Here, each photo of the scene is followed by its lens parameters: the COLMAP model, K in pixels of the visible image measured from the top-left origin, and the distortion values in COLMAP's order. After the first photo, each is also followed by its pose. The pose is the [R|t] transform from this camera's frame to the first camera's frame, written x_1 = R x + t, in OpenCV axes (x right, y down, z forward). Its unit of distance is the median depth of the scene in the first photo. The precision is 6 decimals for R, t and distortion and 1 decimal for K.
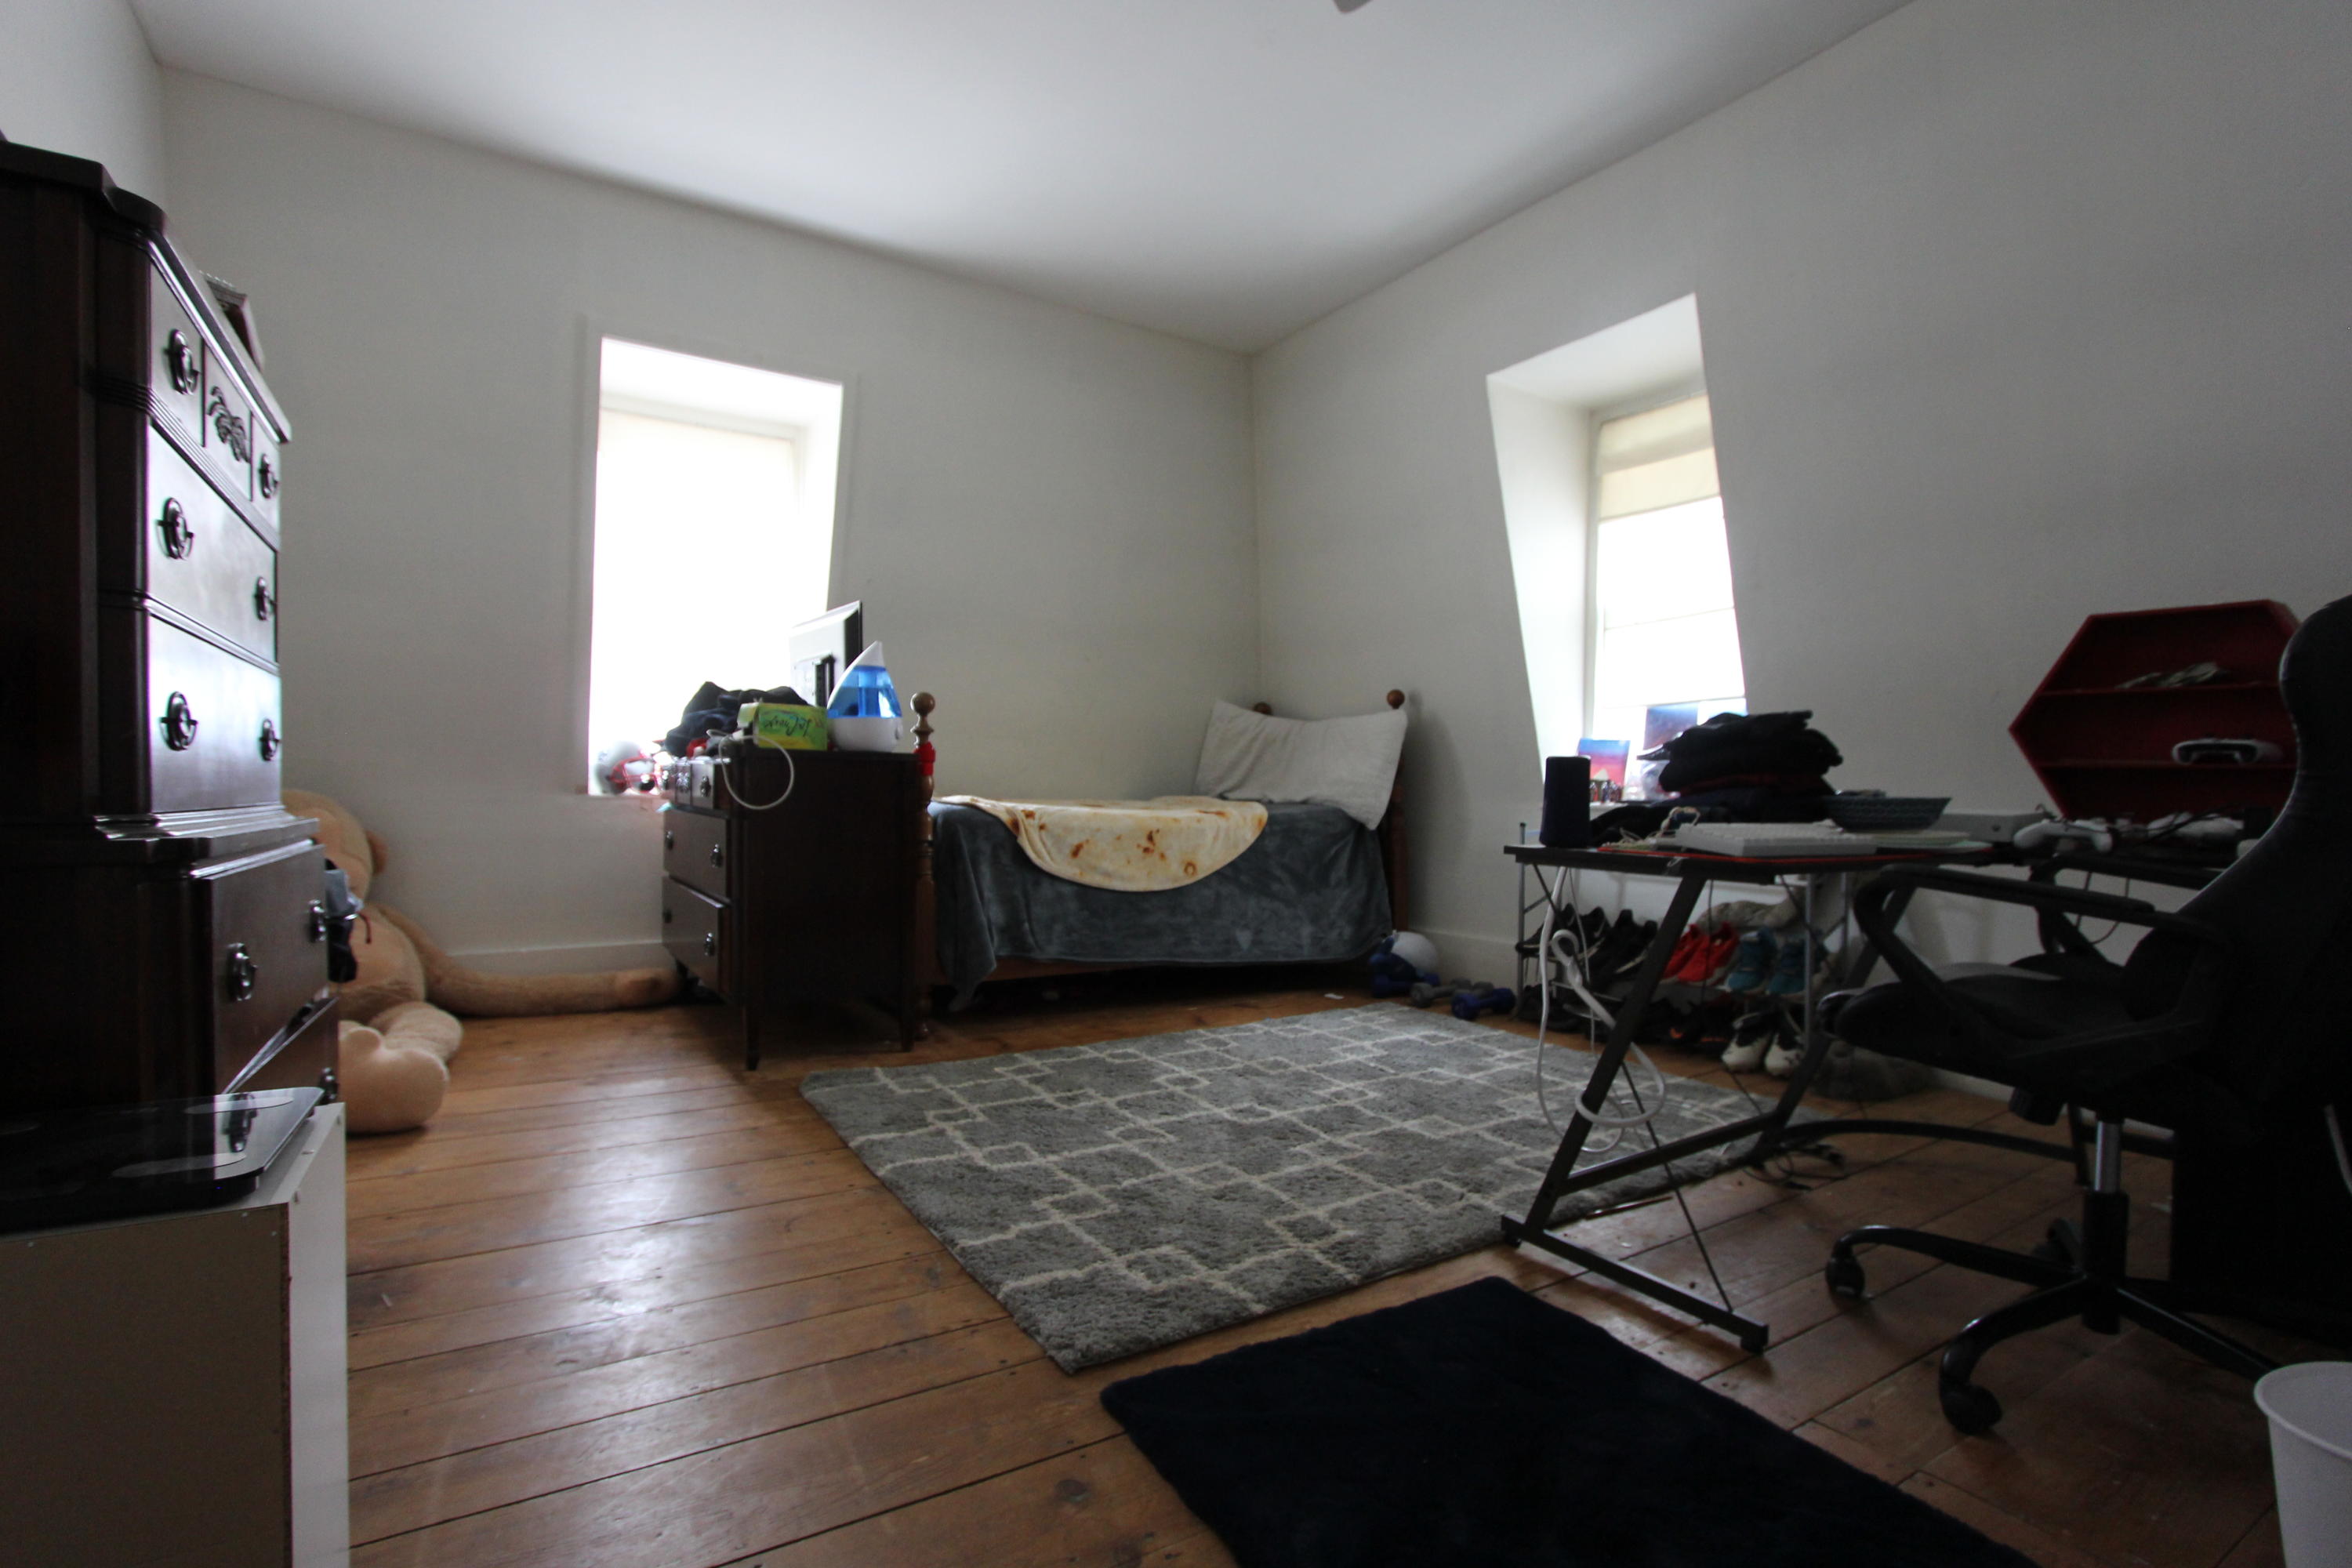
lens RADIAL K [[1086.3, 0, 1170.9], [0, 1086.3, 821.4], [0, 0, 1]] dist [-0.013862, 0.000955]
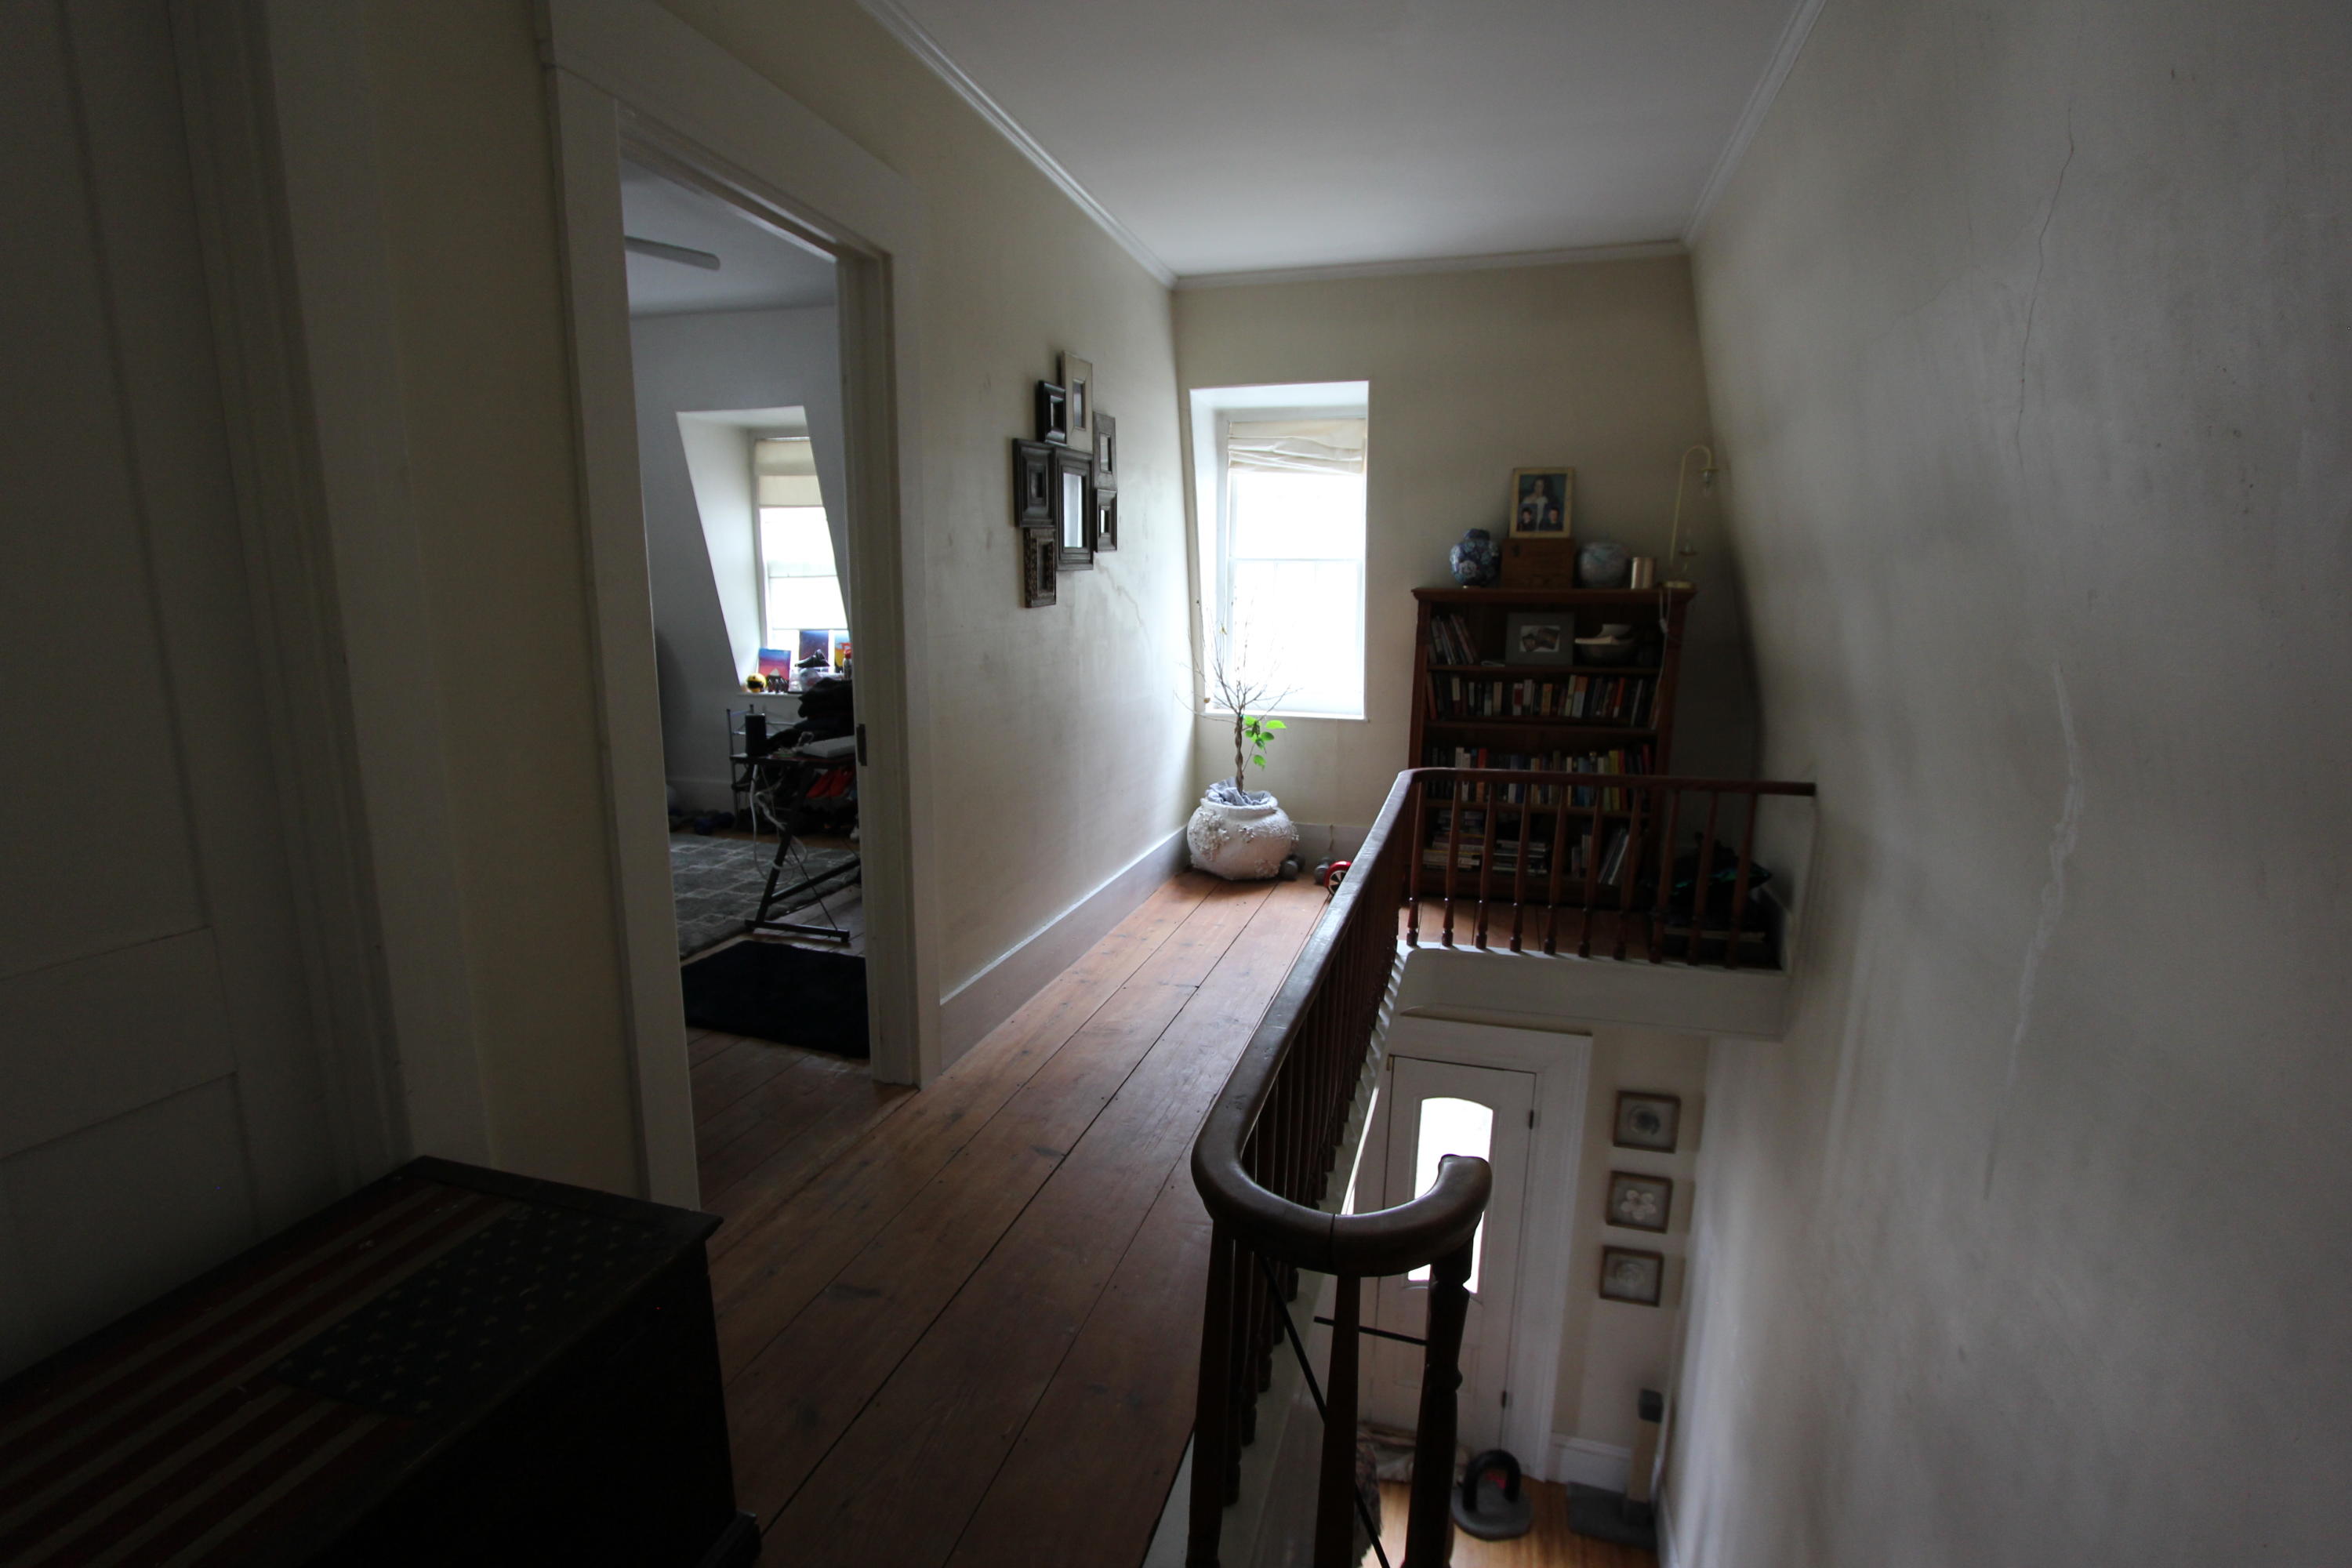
lens RADIAL K [[1086.3, 0, 1170.9], [0, 1086.3, 821.4], [0, 0, 1]] dist [-0.013862, 0.000955]
pose [[0.757173, -0.139165, 0.638218, -0.340241], [0.019949, 0.981513, 0.190354, -0.193601], [-0.652910, -0.131399, 0.745951, -0.967550]]
